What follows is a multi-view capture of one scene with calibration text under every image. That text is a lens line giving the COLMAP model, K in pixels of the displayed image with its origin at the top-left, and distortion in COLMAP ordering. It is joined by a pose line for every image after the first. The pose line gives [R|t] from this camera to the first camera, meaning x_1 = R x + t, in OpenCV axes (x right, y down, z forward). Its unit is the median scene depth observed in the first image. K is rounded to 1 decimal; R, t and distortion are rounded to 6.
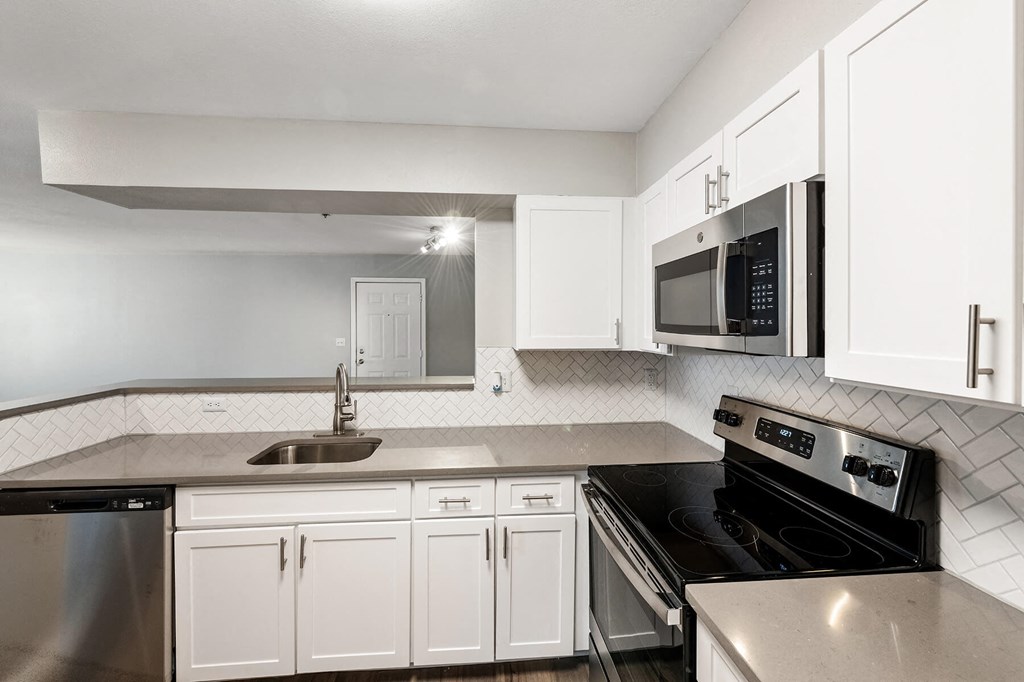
lens RADIAL K [[401.8, 0, 493.8], [0, 401.8, 324.5], [0, 0, 1]] dist [0.009356, 0.000012]
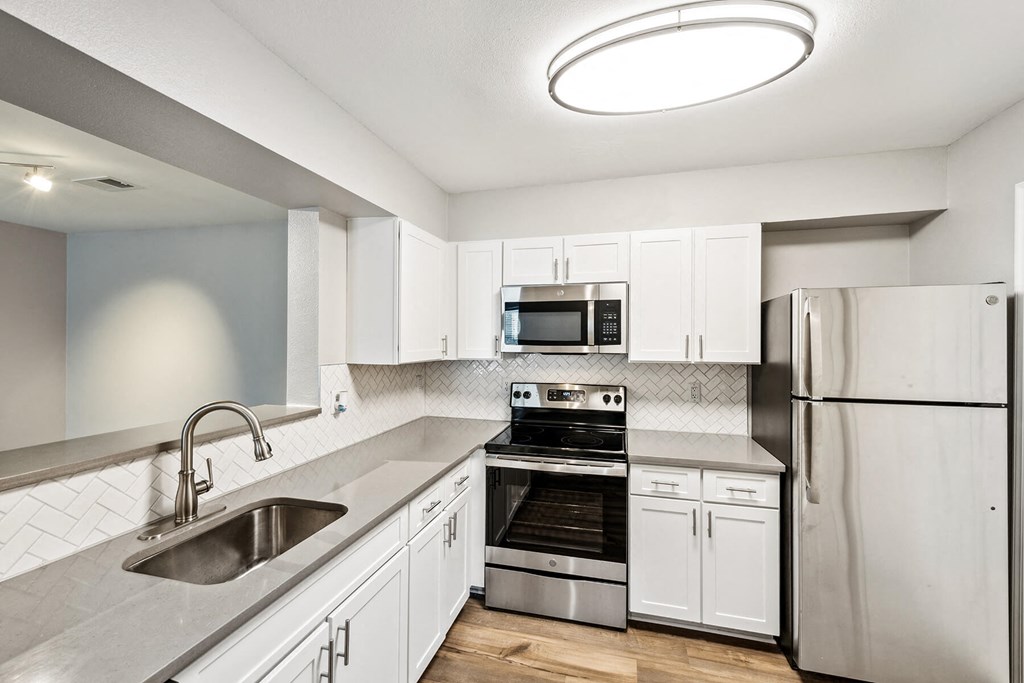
lens RADIAL K [[429.6, 0, 511.0], [0, 429.6, 334.0], [0, 0, 1]] dist [-0.004588, 0.000330]
pose [[0.321008, 0.013907, 0.946974, -1.096926], [-0.007589, 0.999898, -0.012112, -0.000928], [-0.947046, -0.003299, 0.321081, 0.455661]]
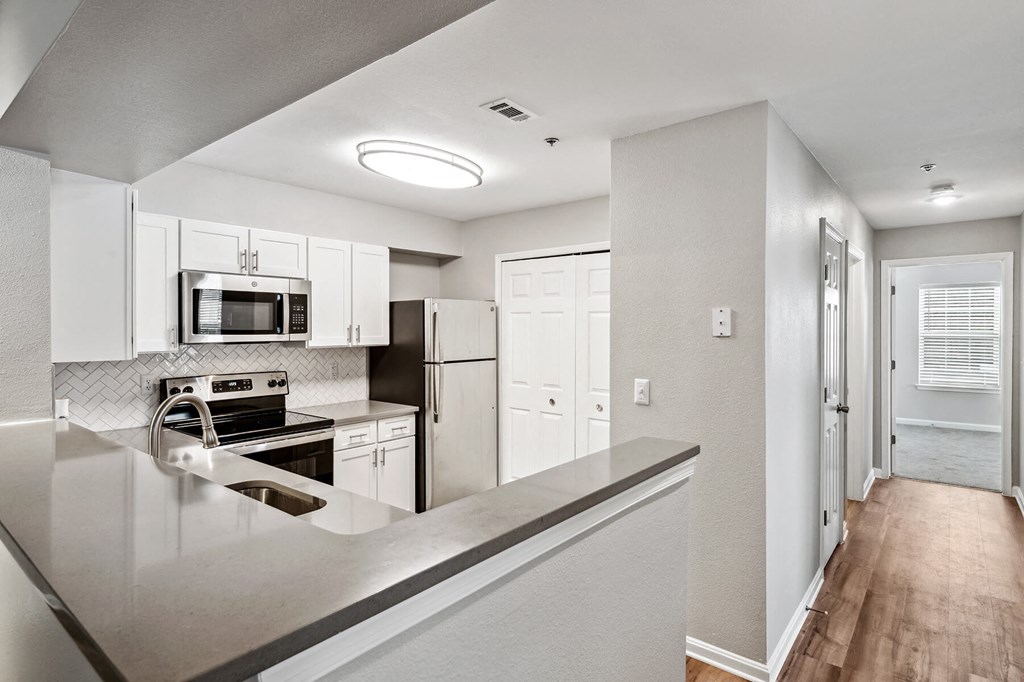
lens RADIAL K [[536.7, 0, 509.0], [0, 536.7, 335.4], [0, 0, 1]] dist [0.016239, -0.002528]
pose [[-0.735835, -0.012225, 0.677050, -1.626791], [-0.003473, 0.999892, 0.014280, -0.009132], [-0.677152, 0.008157, -0.735798, 1.597143]]
